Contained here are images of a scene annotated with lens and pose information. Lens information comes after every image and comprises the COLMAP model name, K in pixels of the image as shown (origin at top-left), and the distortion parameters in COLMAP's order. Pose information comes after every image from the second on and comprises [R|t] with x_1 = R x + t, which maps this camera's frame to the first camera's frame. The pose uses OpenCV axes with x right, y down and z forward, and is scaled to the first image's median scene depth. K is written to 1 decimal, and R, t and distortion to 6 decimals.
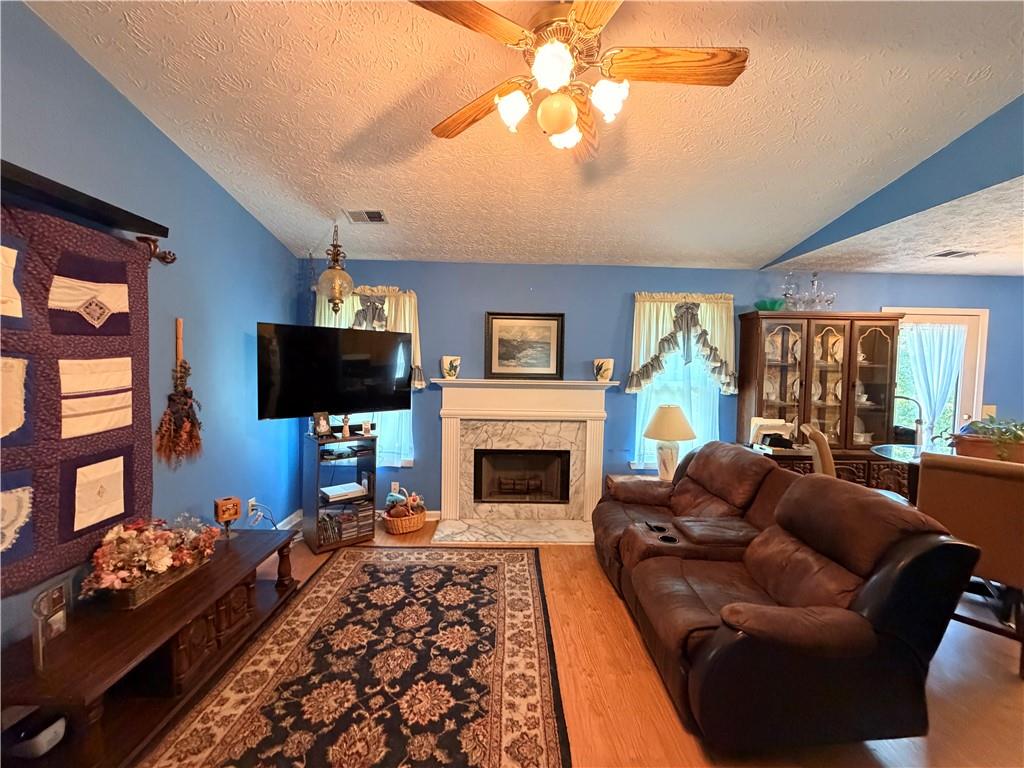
lens RADIAL K [[406.7, 0, 510.8], [0, 406.7, 382.9], [0, 0, 1]] dist [-0.001411, -0.000279]
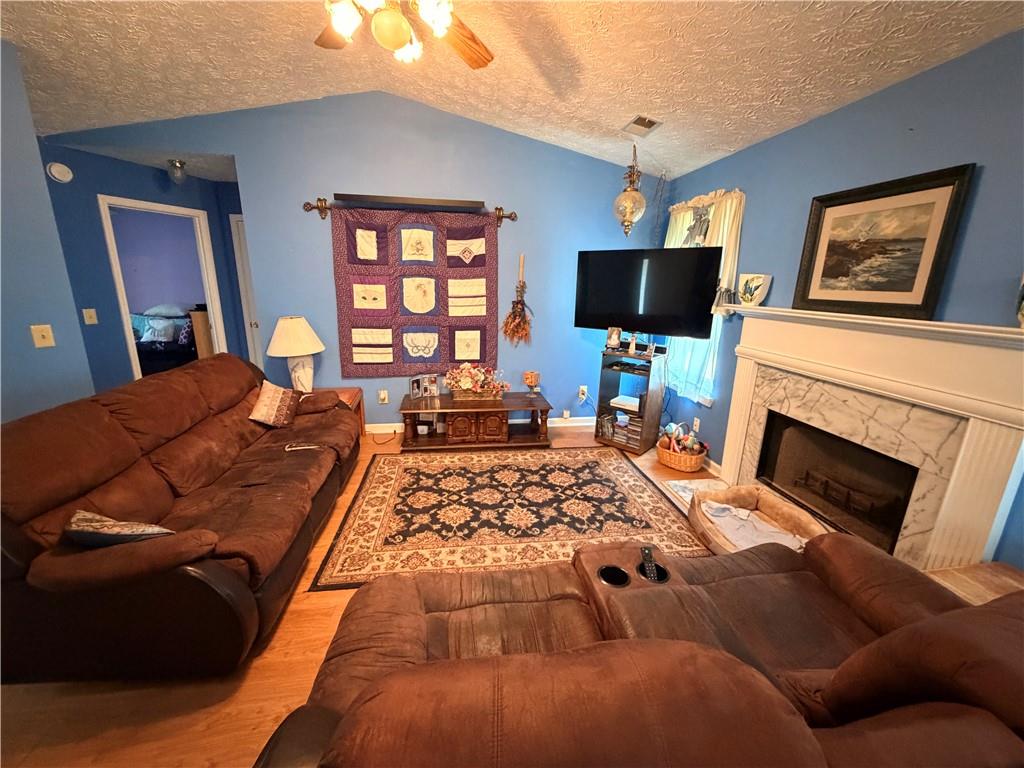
lens RADIAL K [[406.7, 0, 508.9], [0, 406.7, 384.1], [0, 0, 1]] dist [-0.001411, -0.000279]
pose [[0.131802, 0.228926, -0.964480, 0.762603], [-0.064285, 0.972894, 0.222138, -0.010106], [0.989189, 0.032724, 0.142946, 0.653100]]
